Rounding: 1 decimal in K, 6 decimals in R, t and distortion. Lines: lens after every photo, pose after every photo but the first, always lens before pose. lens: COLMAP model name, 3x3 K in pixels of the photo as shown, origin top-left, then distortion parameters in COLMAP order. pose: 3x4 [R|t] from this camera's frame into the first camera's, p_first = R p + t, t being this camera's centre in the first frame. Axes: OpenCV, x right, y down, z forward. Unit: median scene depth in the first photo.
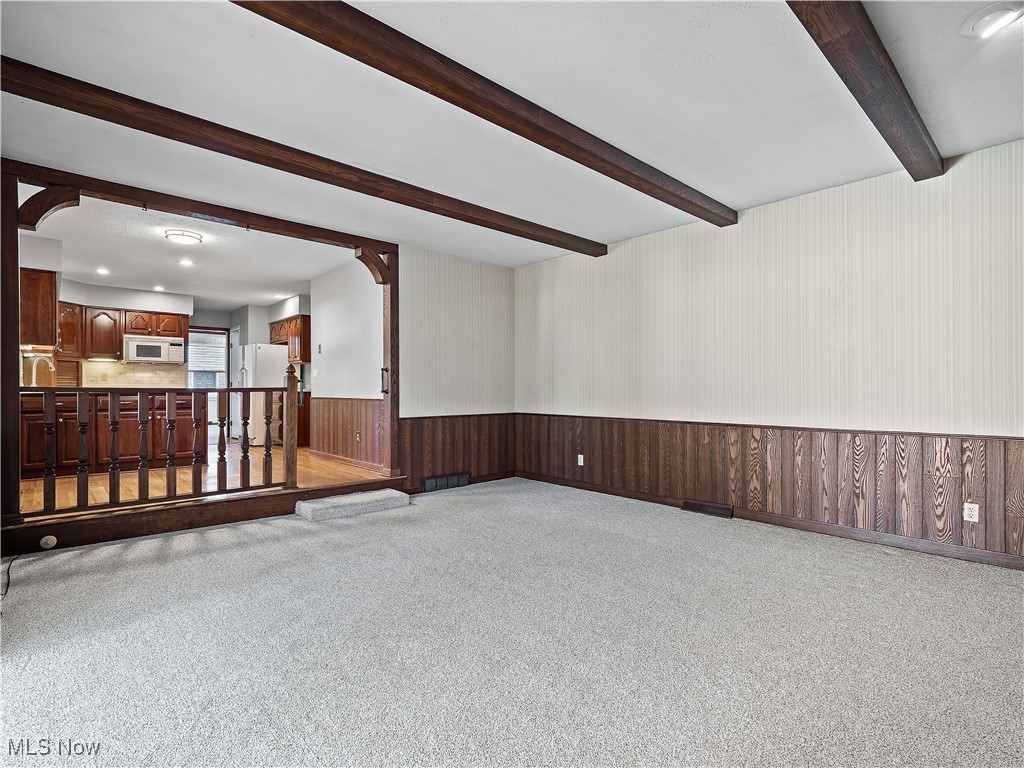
lens RADIAL K [[510.6, 0, 511.4], [0, 510.6, 389.4], [0, 0, 1]] dist [-0.000676, -0.000273]
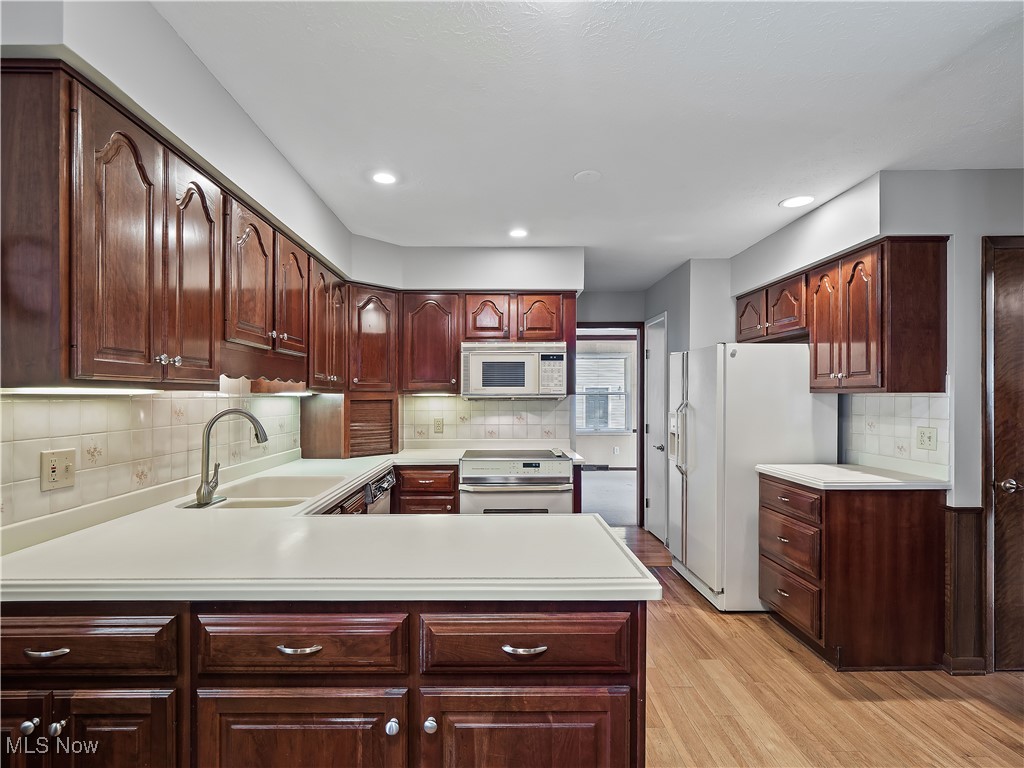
lens RADIAL K [[510.6, 0, 490.0], [0, 510.6, 399.7], [0, 0, 1]] dist [-0.000676, -0.000273]
pose [[0.736408, -0.001185, -0.676537, -0.360099], [0.003834, 0.999990, 0.002422, -0.047293], [0.676527, -0.004377, 0.736405, 0.579856]]
